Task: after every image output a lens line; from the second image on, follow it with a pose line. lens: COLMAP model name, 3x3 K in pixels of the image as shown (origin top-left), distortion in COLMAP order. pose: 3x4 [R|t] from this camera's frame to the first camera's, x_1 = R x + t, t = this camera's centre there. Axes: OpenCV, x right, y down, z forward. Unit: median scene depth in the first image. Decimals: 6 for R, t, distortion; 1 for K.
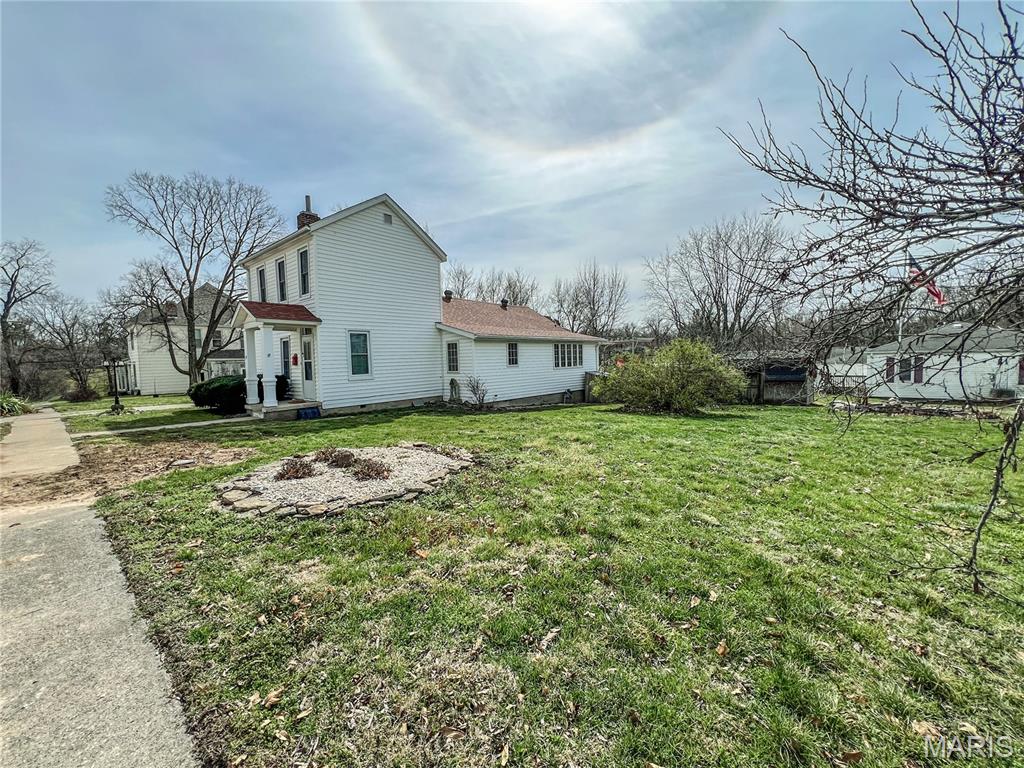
lens RADIAL K [[410.7, 0, 512.0], [0, 410.7, 384.0], [0, 0, 1]] dist [-0.001745, -0.000193]
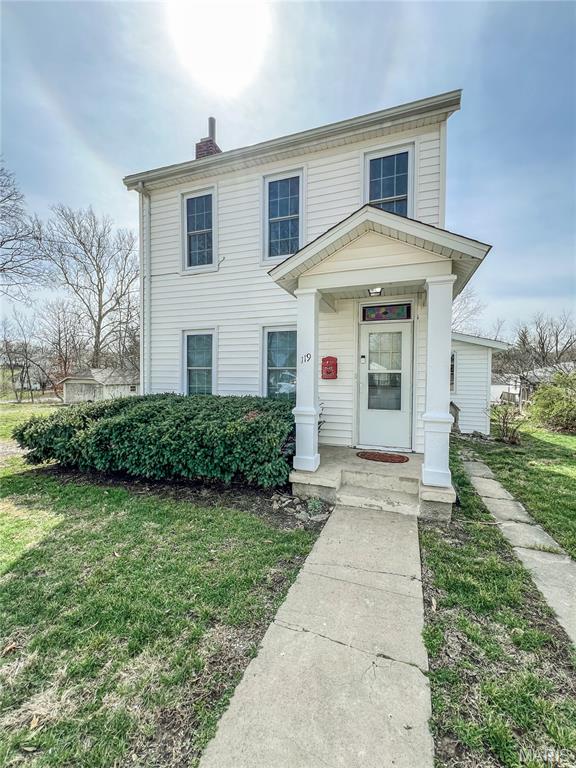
lens RADIAL K [[308.0, 0, 288.0], [0, 308.0, 384.0], [0, 0, 1]] dist [-0.001745, -0.000193]
pose [[0.928283, 0.020509, 0.371309, -0.629971], [-0.008220, 0.999366, -0.034649, -0.022518], [-0.371784, 0.029112, 0.927863, 0.581147]]
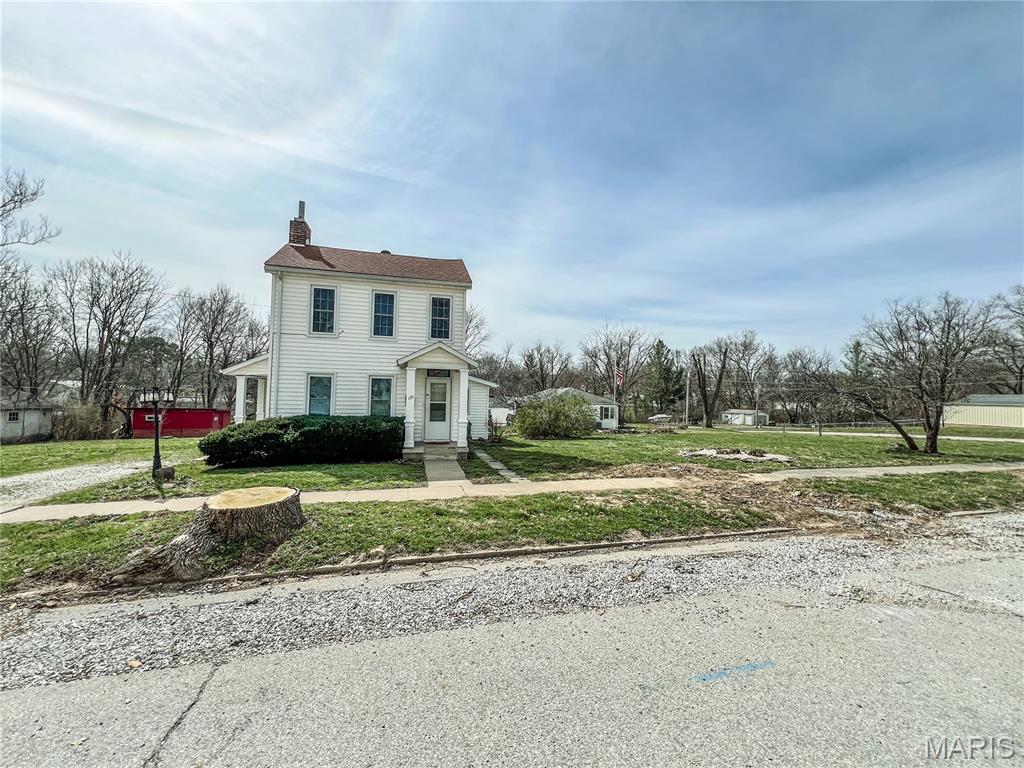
lens RADIAL K [[411.0, 0, 512.0], [0, 411.0, 384.0], [0, 0, 1]] dist [-0.001003, -0.000150]
pose [[0.557056, 0.064381, 0.827976, -1.049620], [0.014466, 0.996087, -0.087185, -0.008682], [-0.830349, 0.060545, 0.553945, 0.230209]]
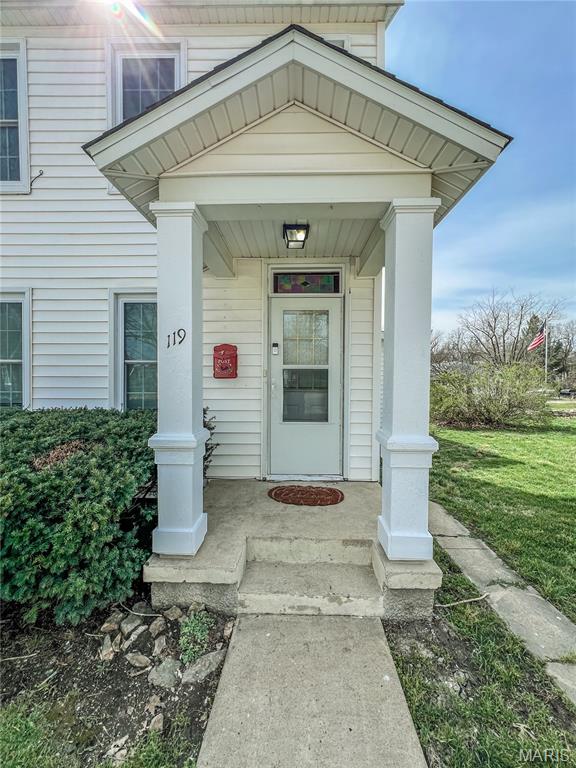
lens RADIAL K [[308.0, 0, 288.0], [0, 308.0, 384.0], [0, 0, 1]] dist [-0.001745, -0.000193]
pose [[0.764647, 0.010442, 0.644365, -0.570489], [0.013719, 0.999378, -0.032476, -0.028053], [-0.644303, 0.033673, 0.764028, 0.679927]]
